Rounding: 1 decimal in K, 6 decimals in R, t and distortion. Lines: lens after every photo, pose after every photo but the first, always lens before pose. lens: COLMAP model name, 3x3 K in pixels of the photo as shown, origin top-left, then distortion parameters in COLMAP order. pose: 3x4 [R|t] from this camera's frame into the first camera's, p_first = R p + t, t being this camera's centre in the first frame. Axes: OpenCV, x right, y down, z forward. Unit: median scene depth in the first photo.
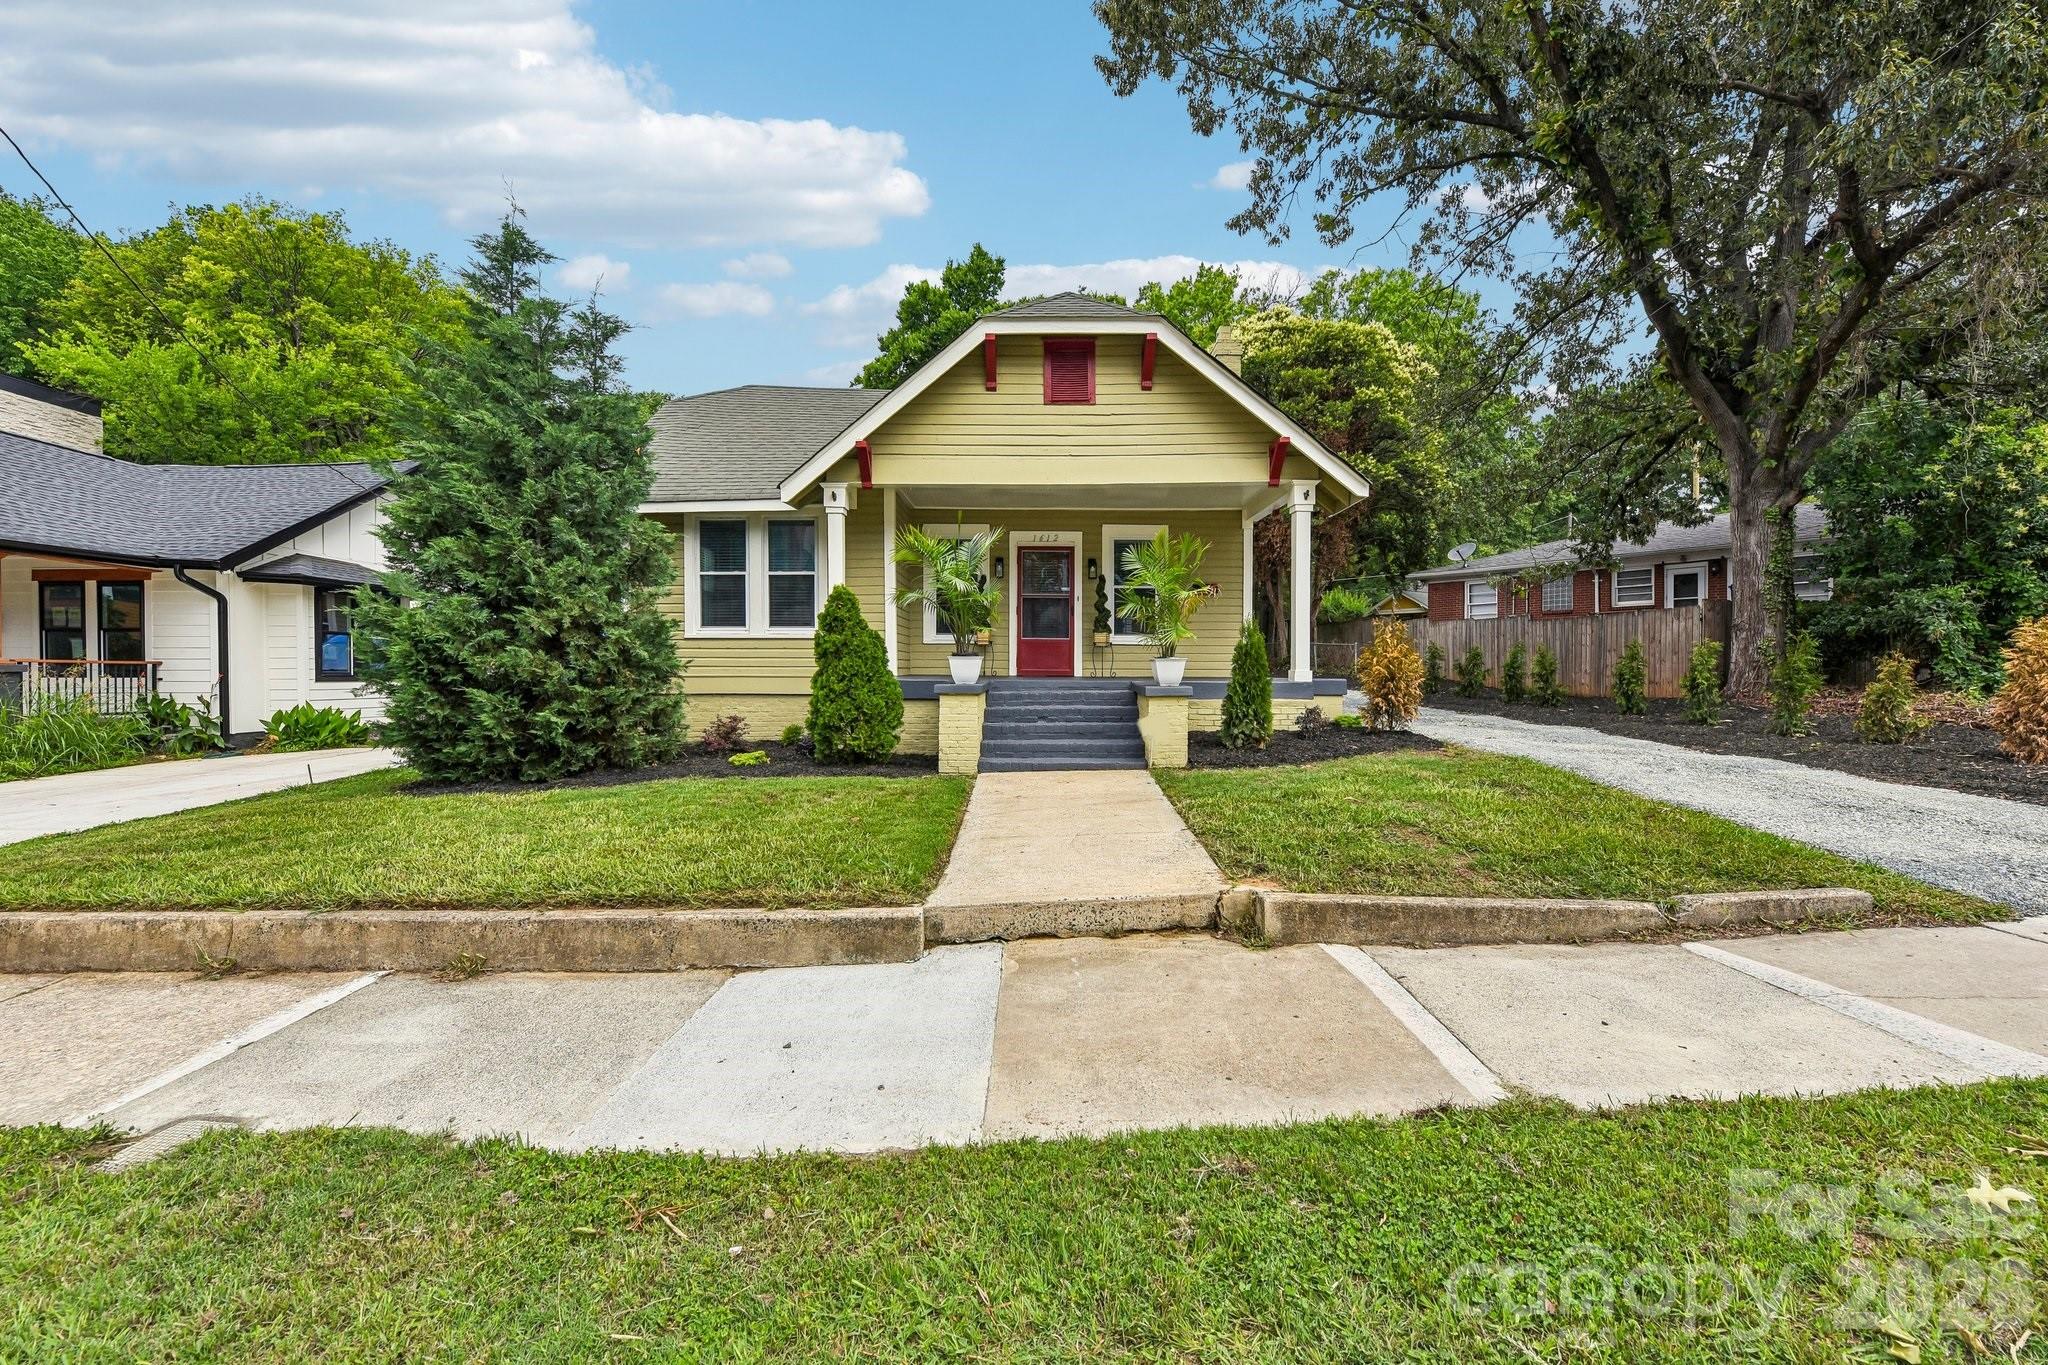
lens RADIAL K [[813.6, 0, 1041.6], [0, 813.6, 684.2], [0, 0, 1]] dist [-0.016260, -0.001761]
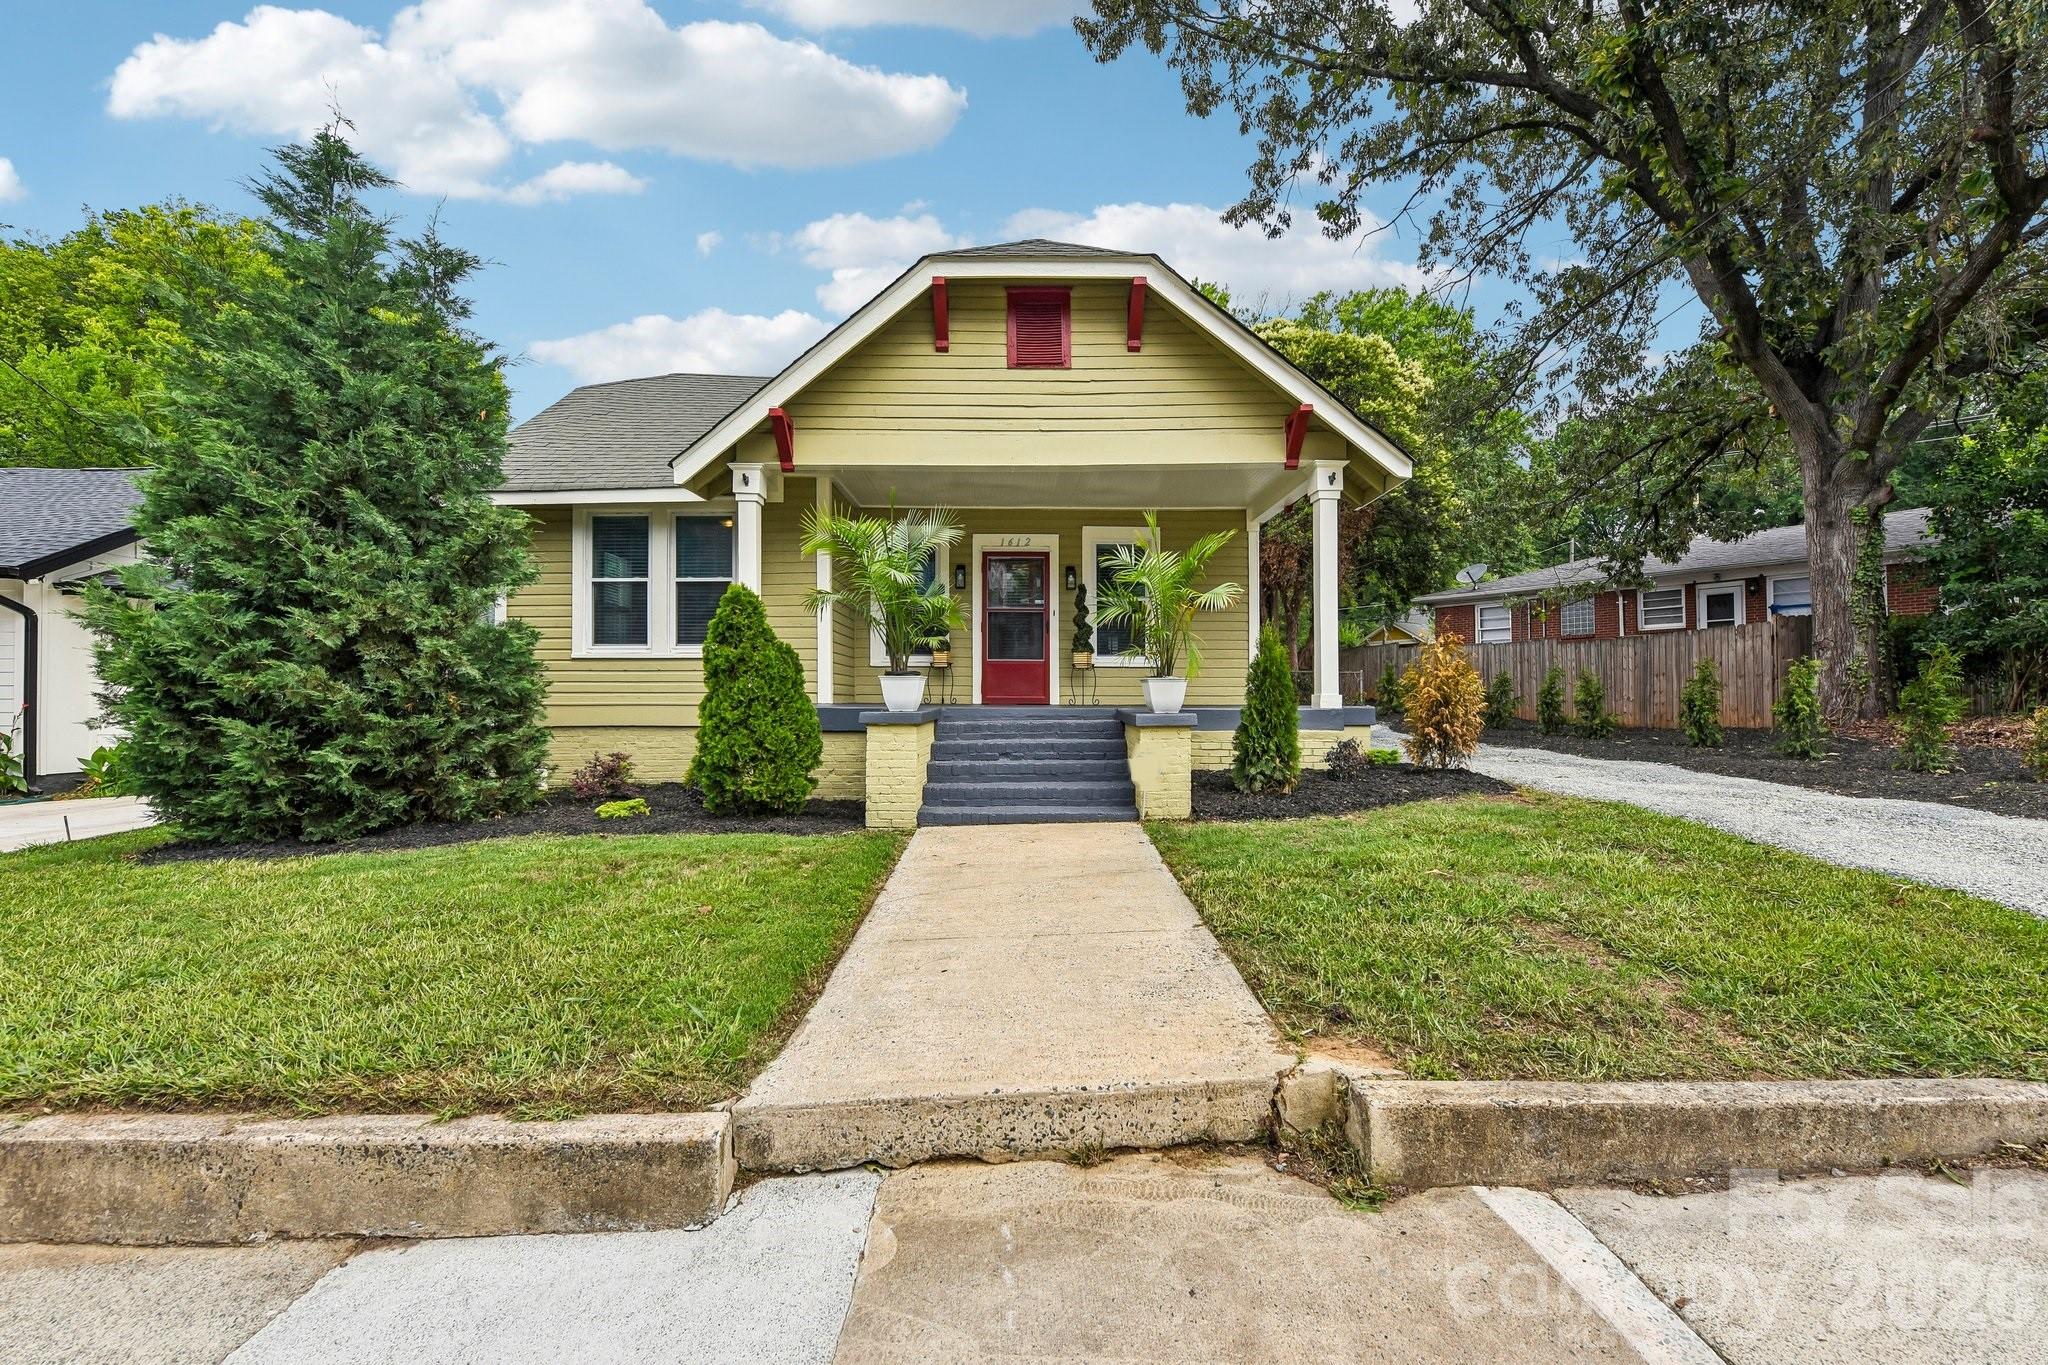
lens RADIAL K [[813.6, 0, 1035.8], [0, 813.6, 699.0], [0, 0, 1]] dist [-0.016260, -0.001761]
pose [[0.999961, -0.003402, 0.008116, 0.023202], [0.003607, 0.999669, -0.025467, 0.006813], [-0.008026, 0.025495, 0.999643, 0.199126]]
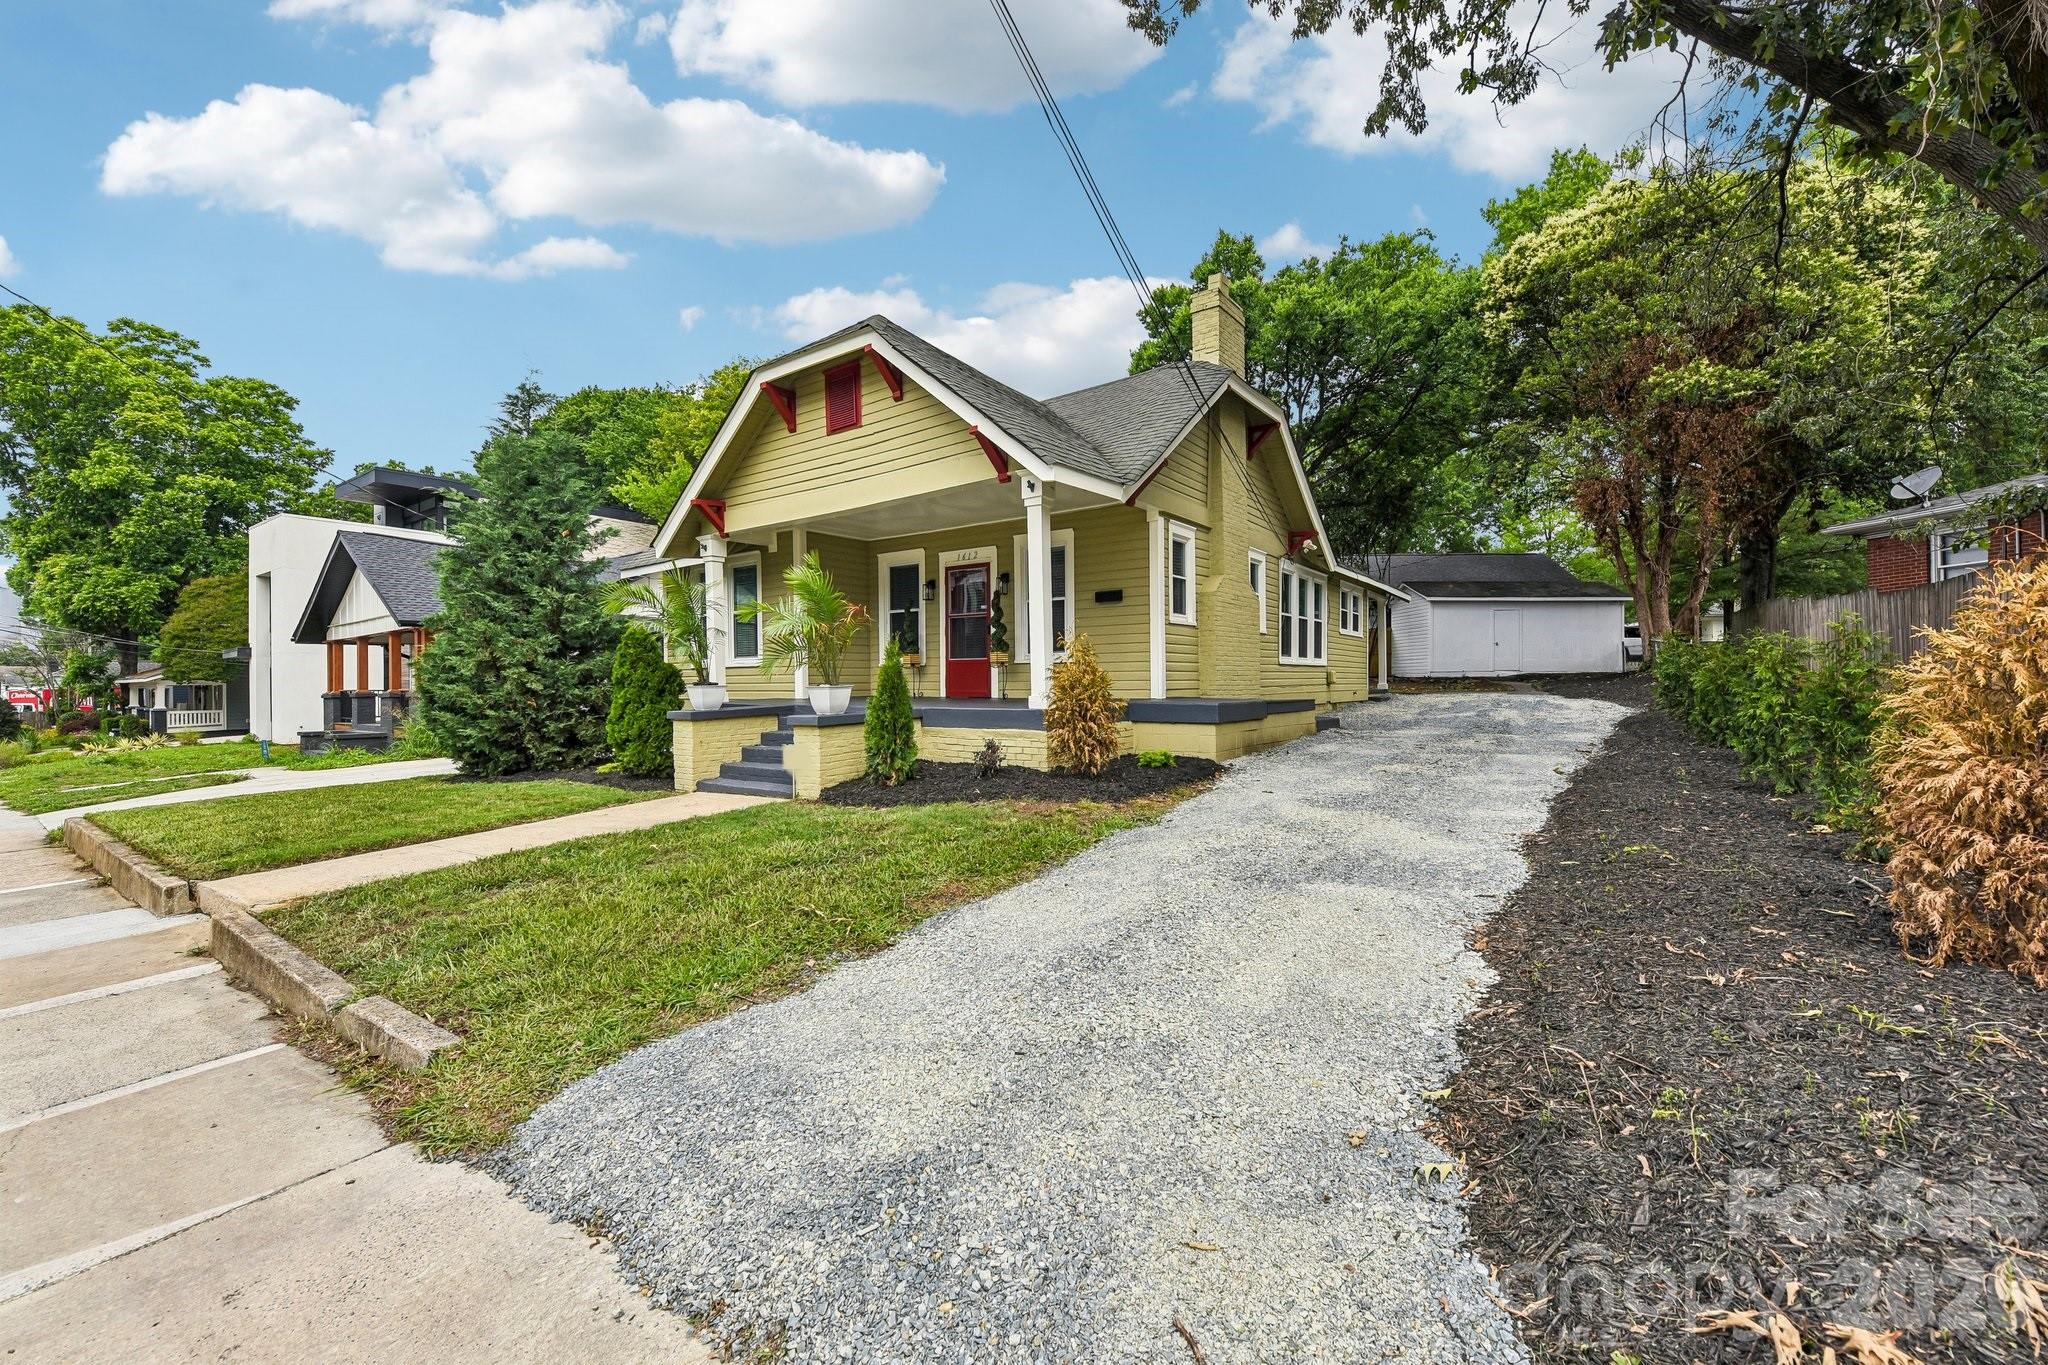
lens RADIAL K [[813.6, 0, 1033.4], [0, 813.6, 683.6], [0, 0, 1]] dist [-0.016260, -0.001761]
pose [[0.813669, -0.009764, -0.581246, 0.813261], [0.004303, 0.999933, -0.010775, -0.019678], [0.581312, 0.006266, 0.813656, 0.322828]]
